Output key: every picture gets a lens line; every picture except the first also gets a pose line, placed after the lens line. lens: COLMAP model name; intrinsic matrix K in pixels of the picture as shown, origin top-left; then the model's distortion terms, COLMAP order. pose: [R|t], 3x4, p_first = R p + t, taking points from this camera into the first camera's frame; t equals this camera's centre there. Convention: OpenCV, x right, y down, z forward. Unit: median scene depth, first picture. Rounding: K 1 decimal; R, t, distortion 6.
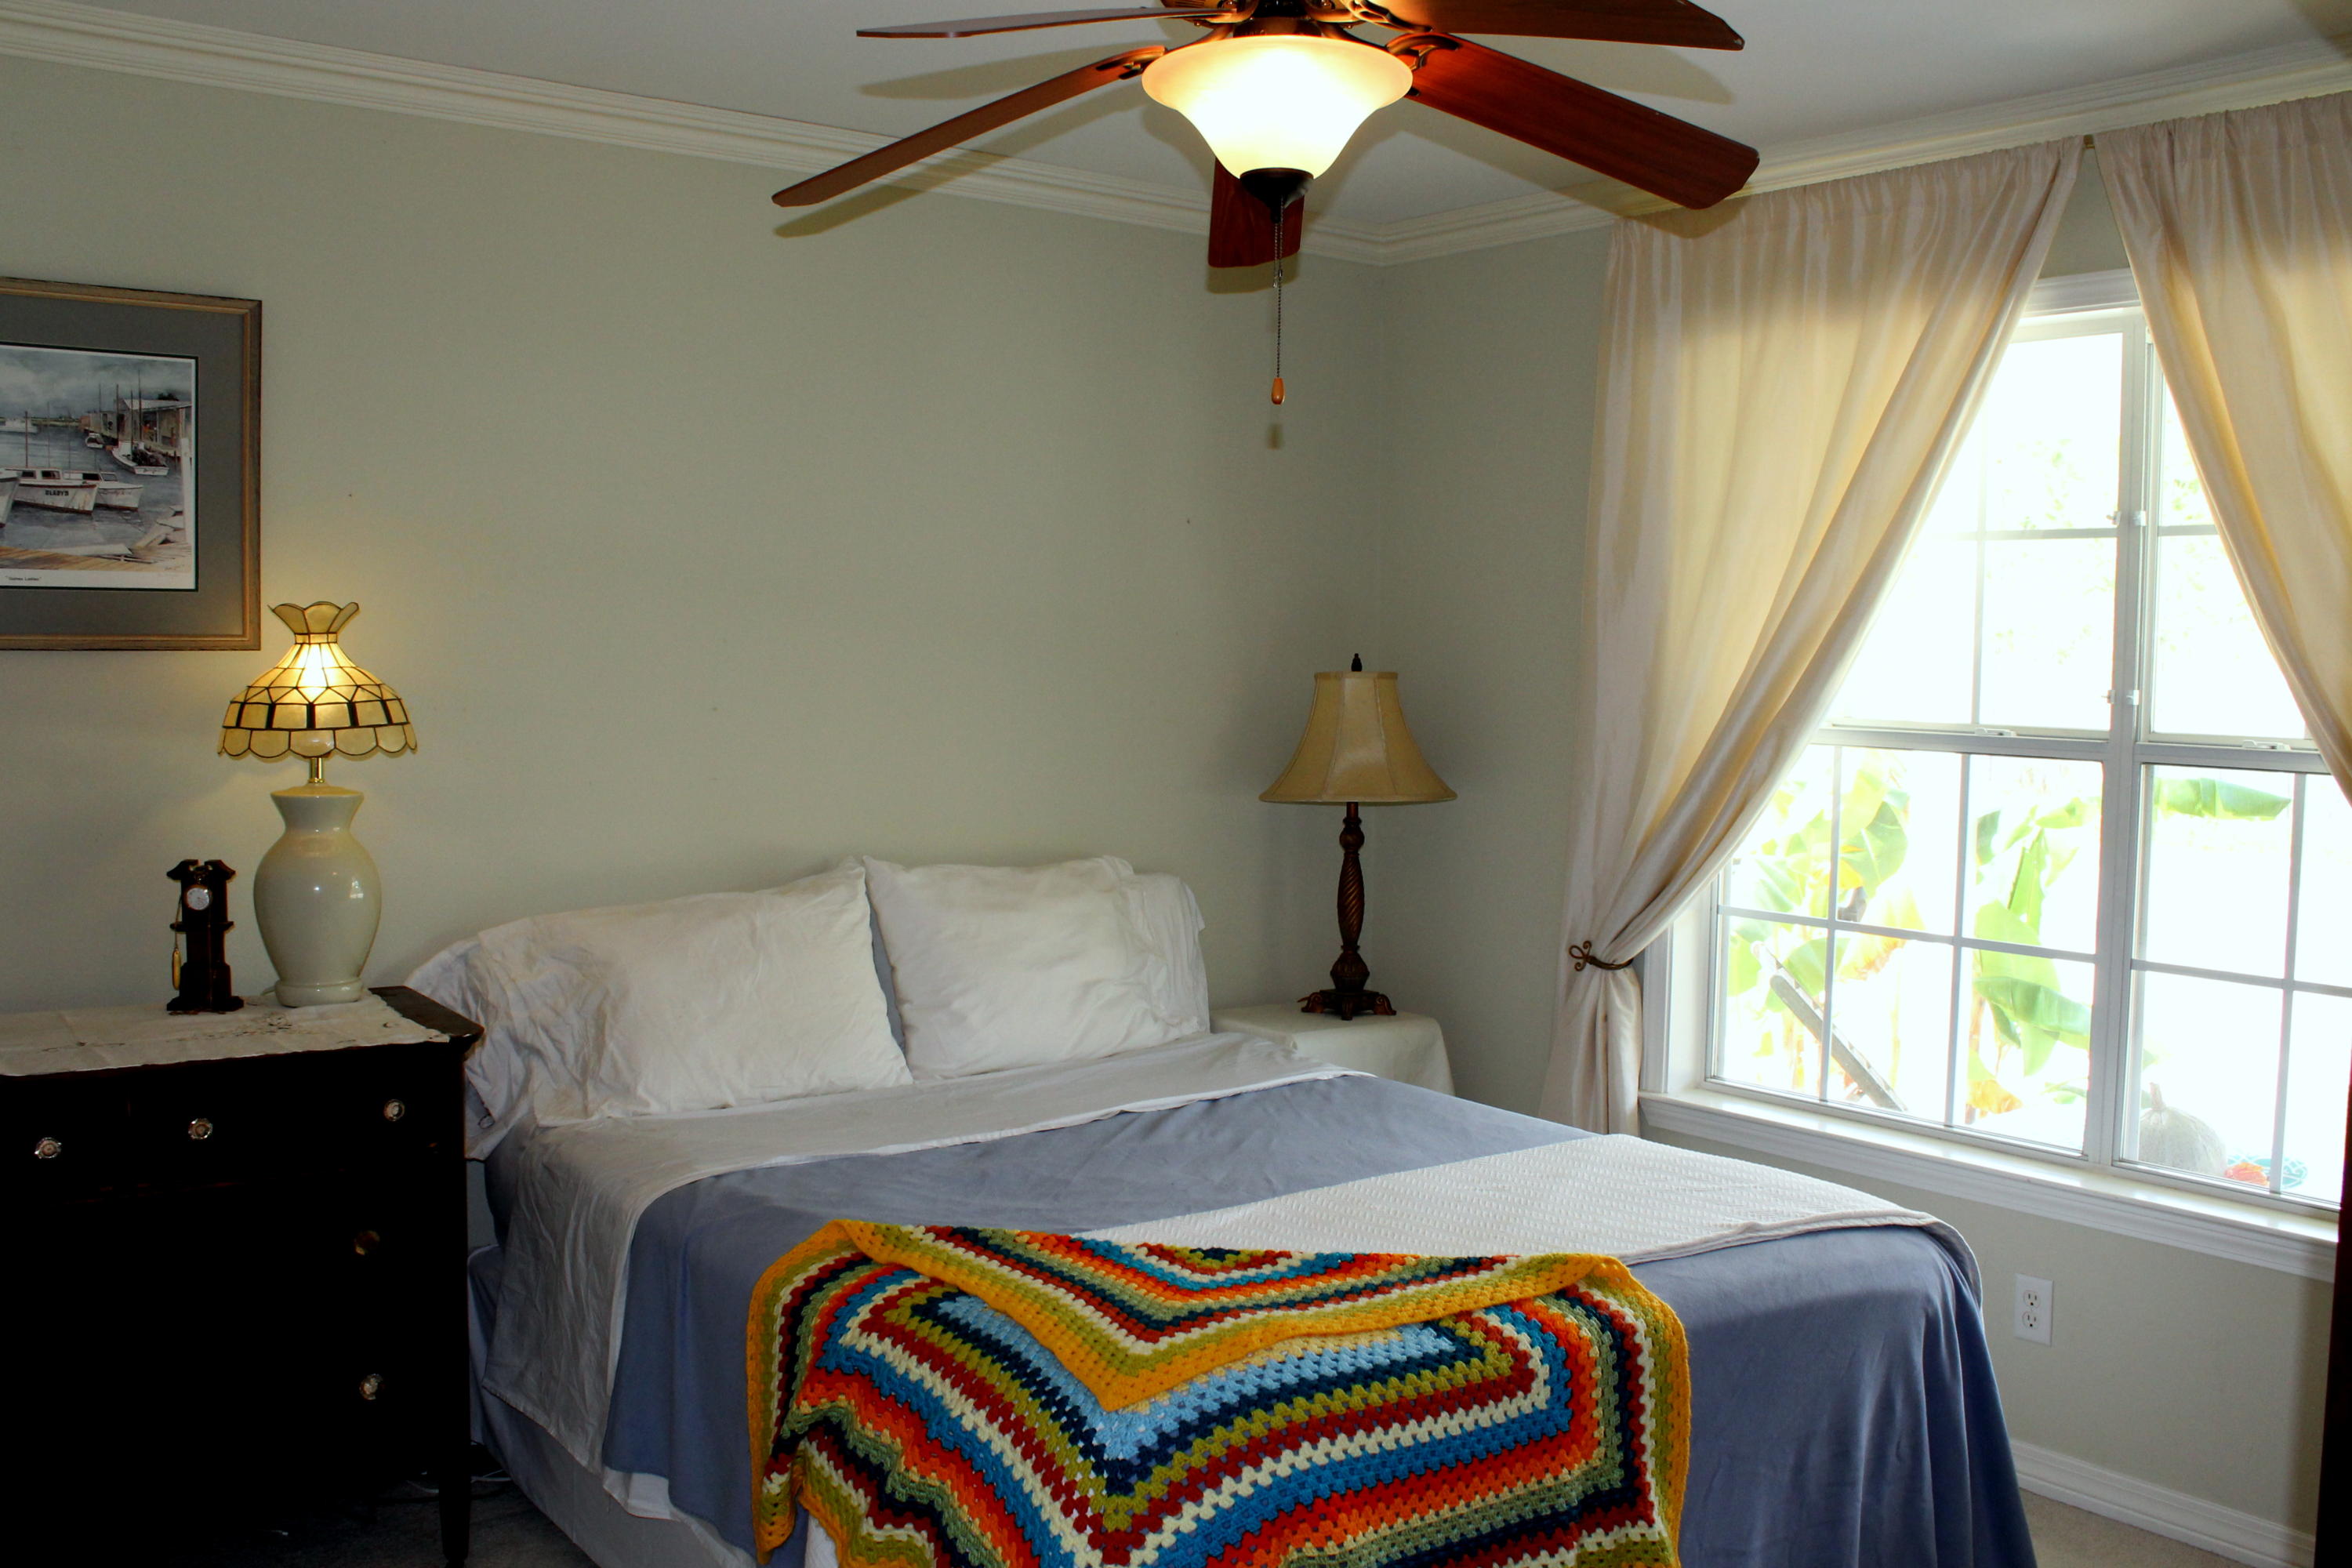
lens RADIAL K [[2173.0, 0, 1178.0], [0, 2173.0, 685.8], [0, 0, 1]] dist [-0.126494, 0.030565]
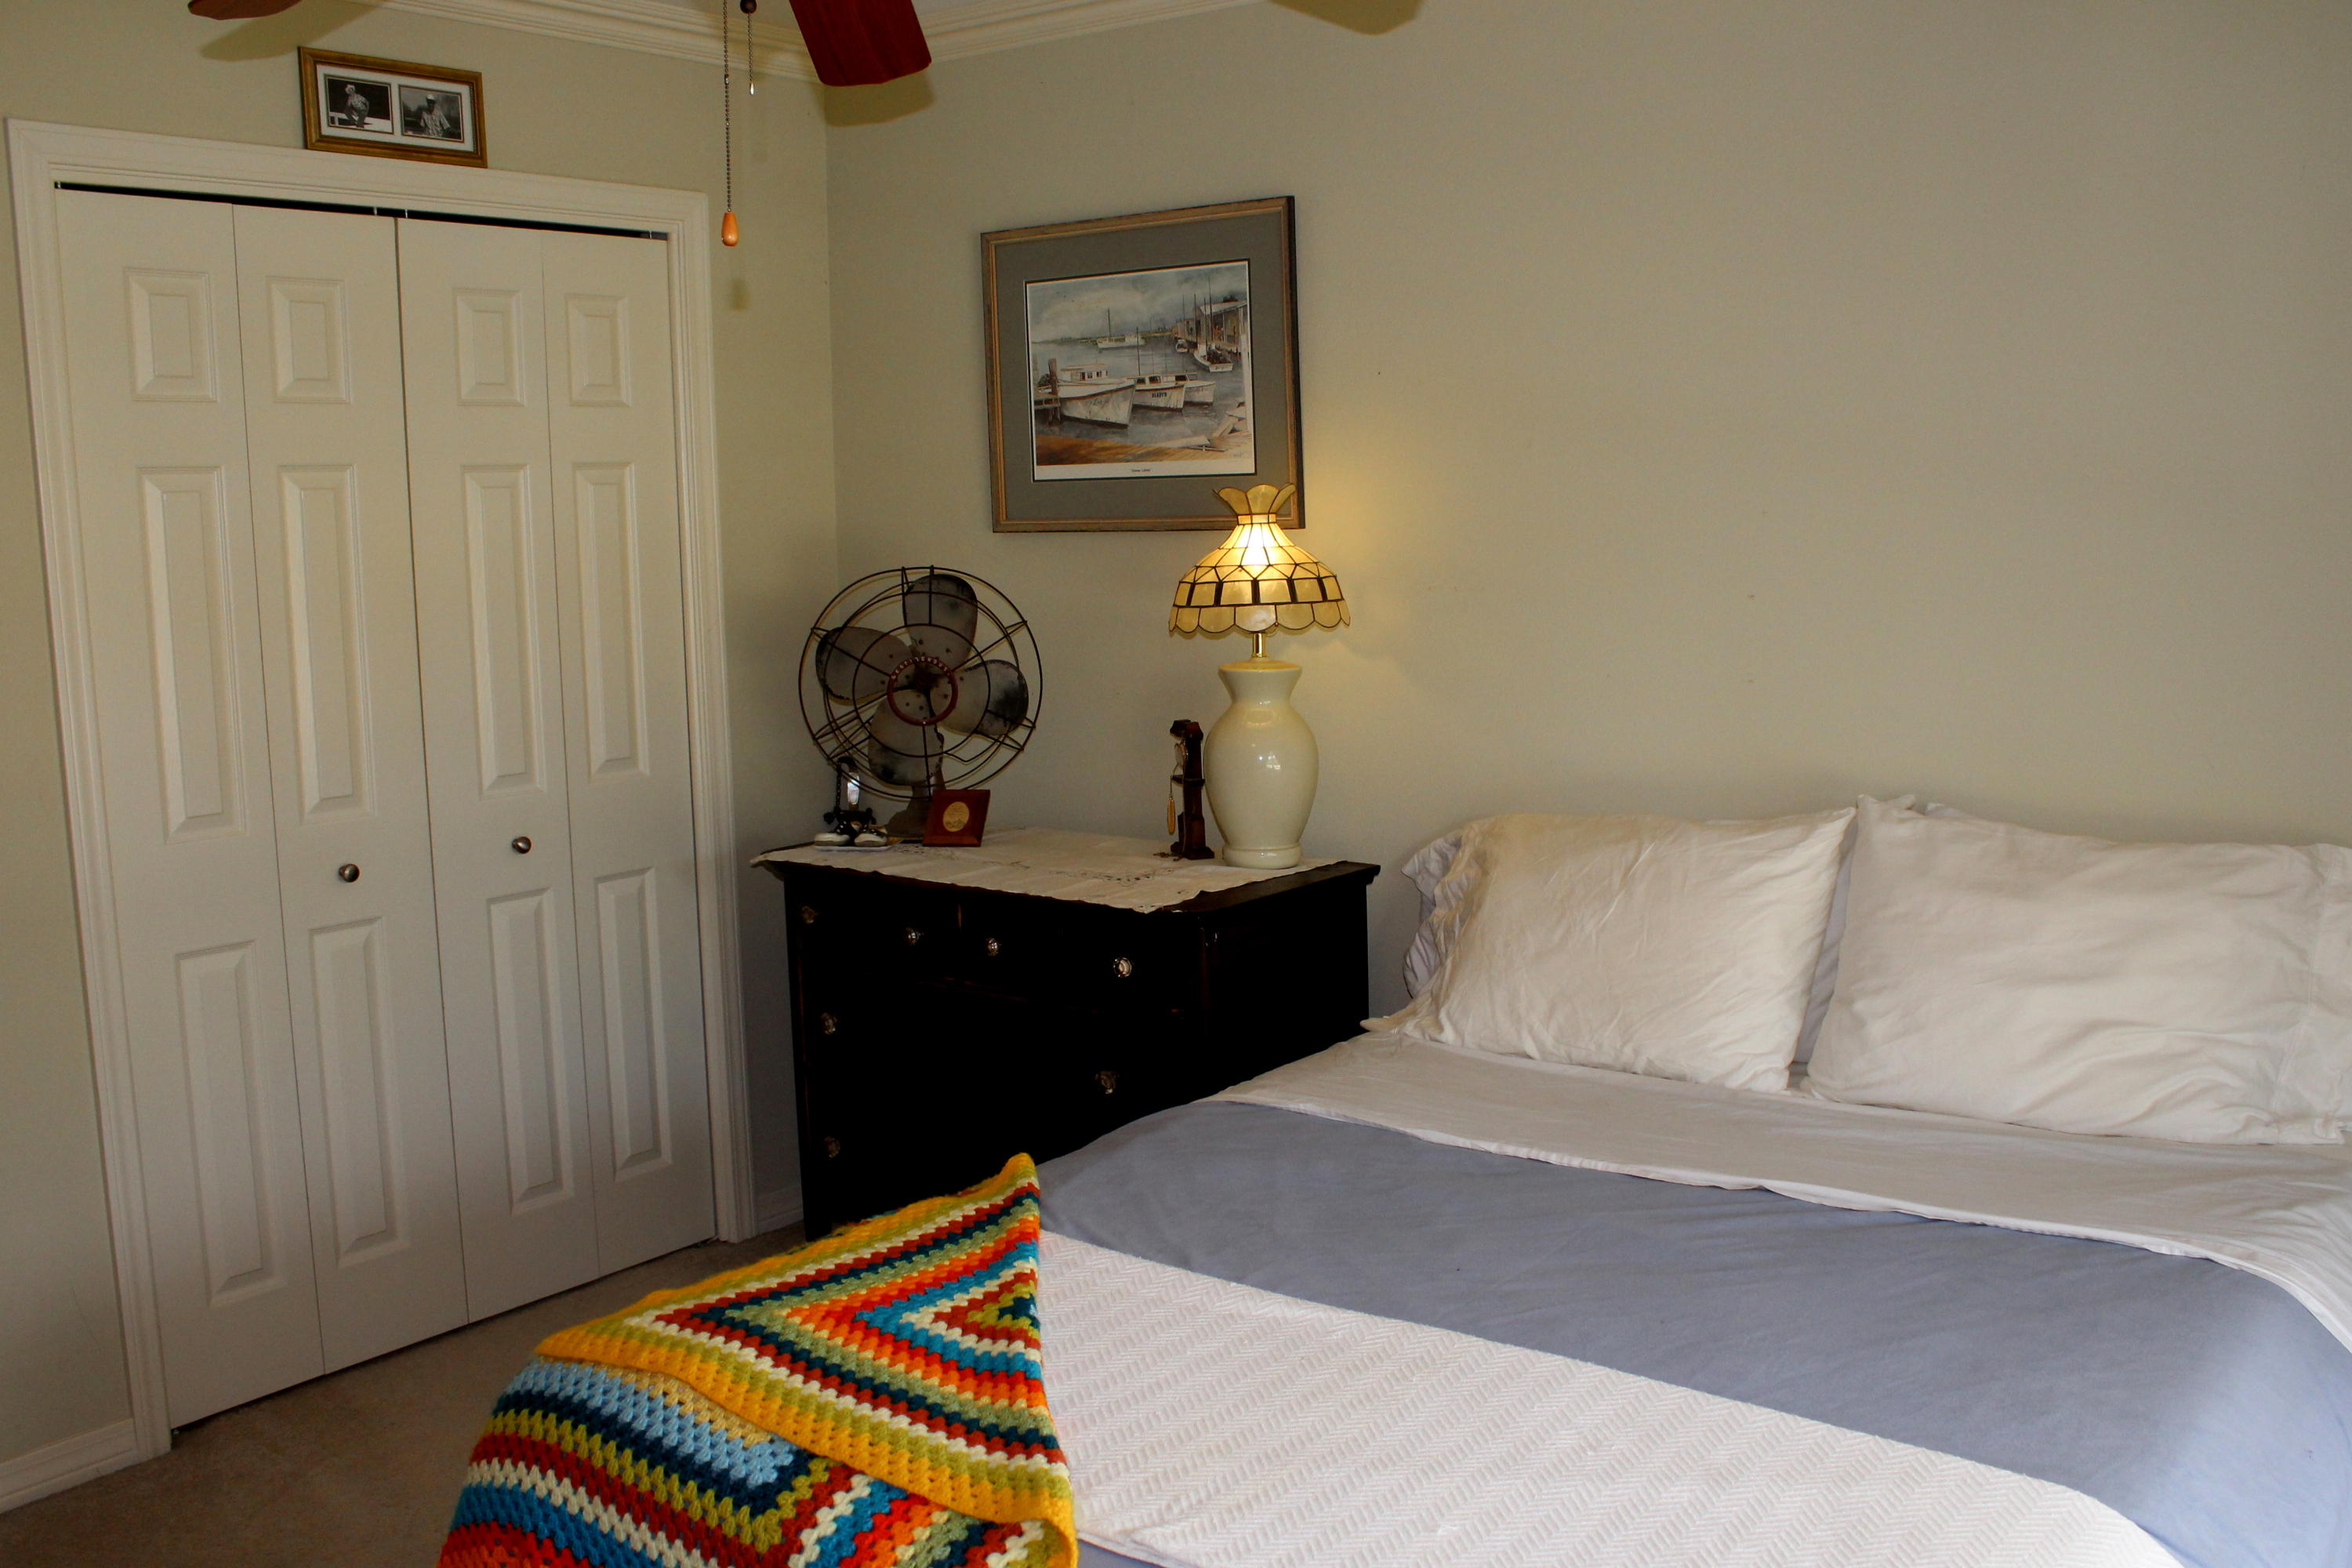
lens RADIAL K [[2173.0, 0, 1178.0], [0, 2173.0, 685.8], [0, 0, 1]] dist [-0.126494, 0.030565]
pose [[0.249915, 0.065006, -0.966083, 0.623404], [0.004660, 0.997651, 0.068336, -0.013333], [0.968257, -0.021580, 0.249025, 0.697507]]
